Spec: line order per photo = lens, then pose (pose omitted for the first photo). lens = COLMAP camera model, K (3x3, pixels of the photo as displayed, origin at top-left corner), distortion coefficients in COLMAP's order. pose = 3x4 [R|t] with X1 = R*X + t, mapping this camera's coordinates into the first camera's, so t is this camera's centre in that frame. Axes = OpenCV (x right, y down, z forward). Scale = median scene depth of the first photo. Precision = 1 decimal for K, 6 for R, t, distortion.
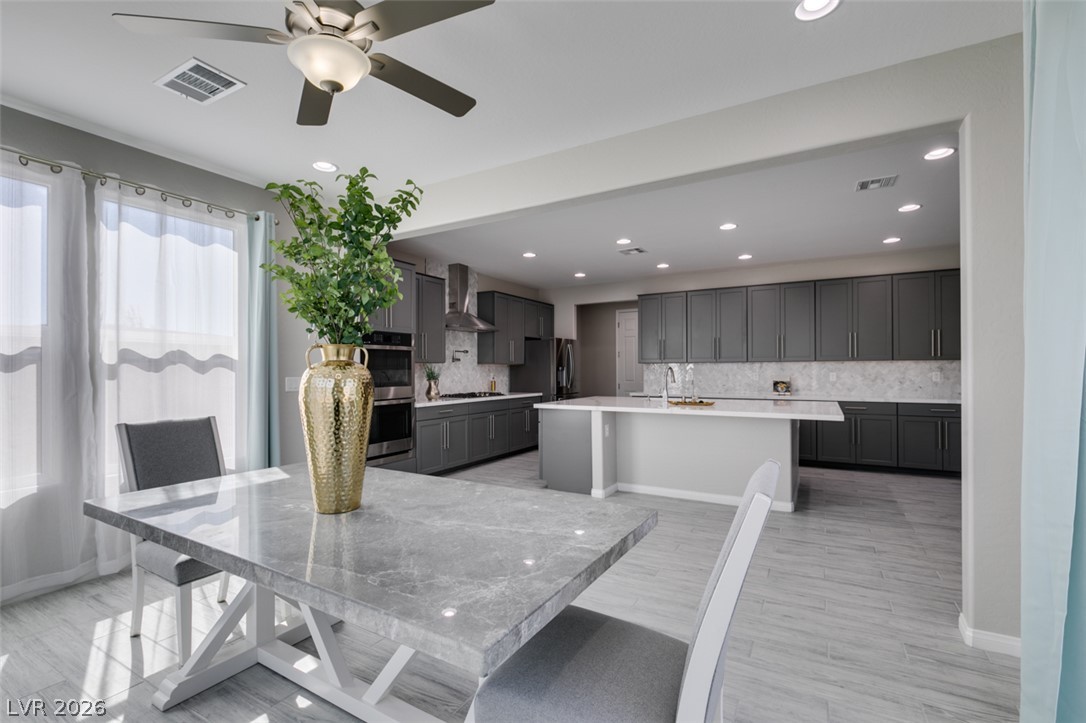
lens RADIAL K [[493.3, 0, 537.7], [0, 493.3, 365.3], [0, 0, 1]] dist [0.005444, -0.001454]
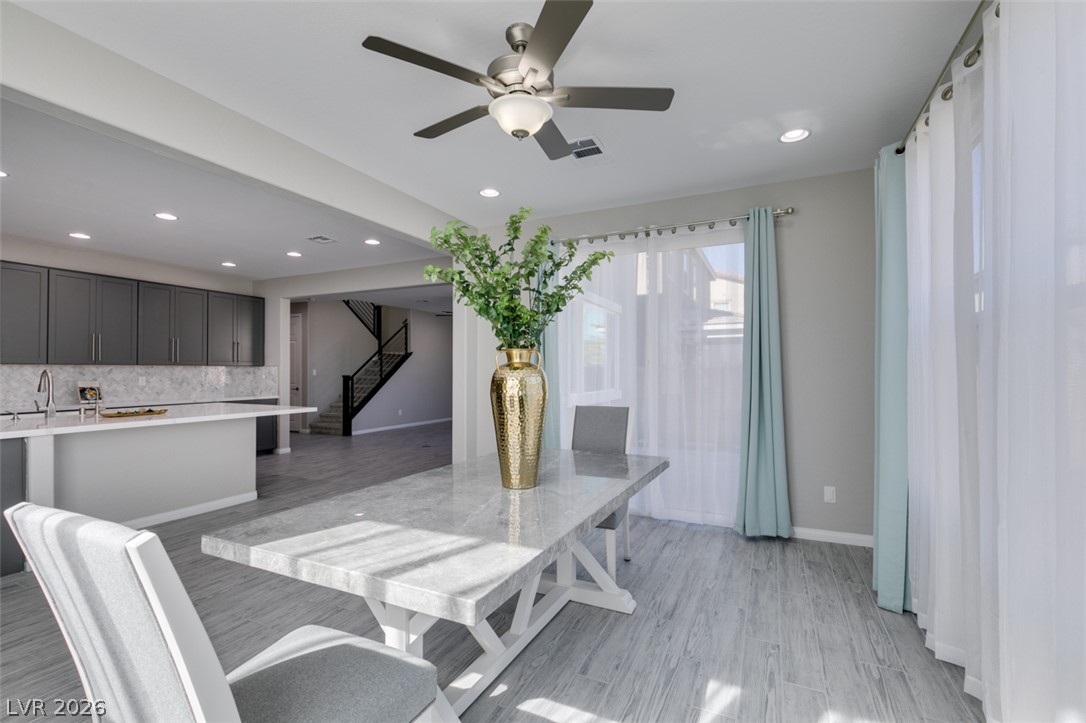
lens RADIAL K [[493.3, 0, 542.6], [0, 493.3, 368.0], [0, 0, 1]] dist [0.005444, -0.001454]
pose [[-0.085140, 0.011499, 0.996303, -1.024865], [-0.005728, 0.999911, -0.012031, 0.010574], [-0.996353, -0.006732, -0.085067, 0.673082]]
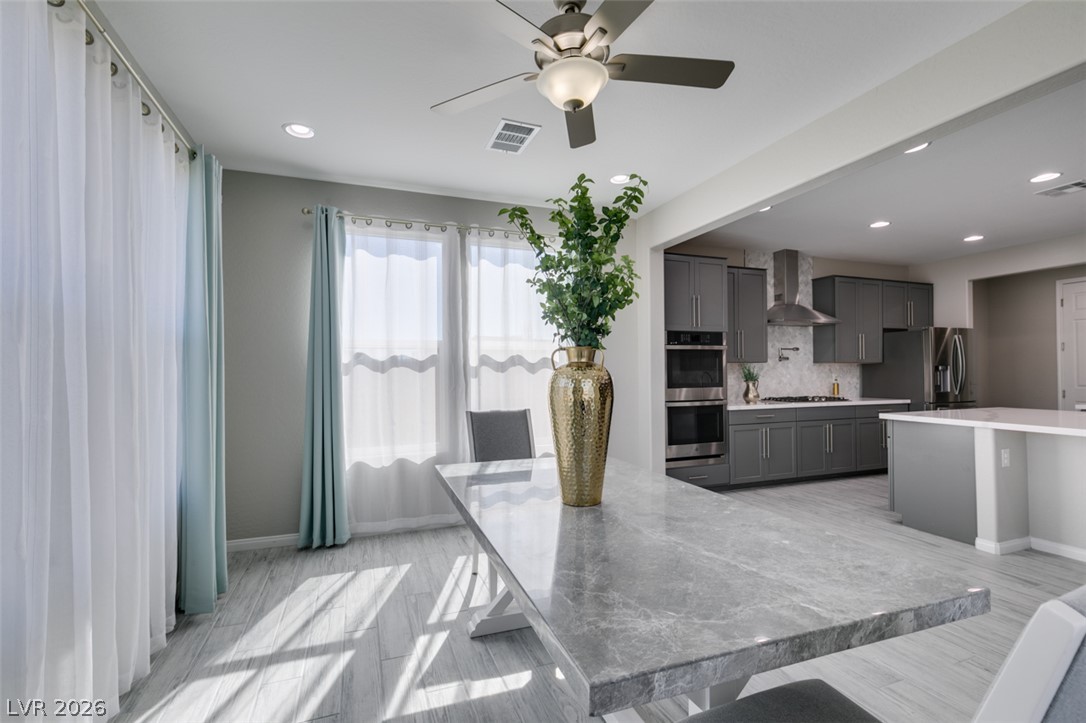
lens RADIAL K [[493.3, 0, 538.0], [0, 493.3, 365.6], [0, 0, 1]] dist [0.005444, -0.001454]
pose [[0.771576, -0.007691, -0.636091, 0.127865], [0.007859, 0.999966, -0.002558, 0.000189], [0.636089, -0.003026, 0.771610, 0.083019]]
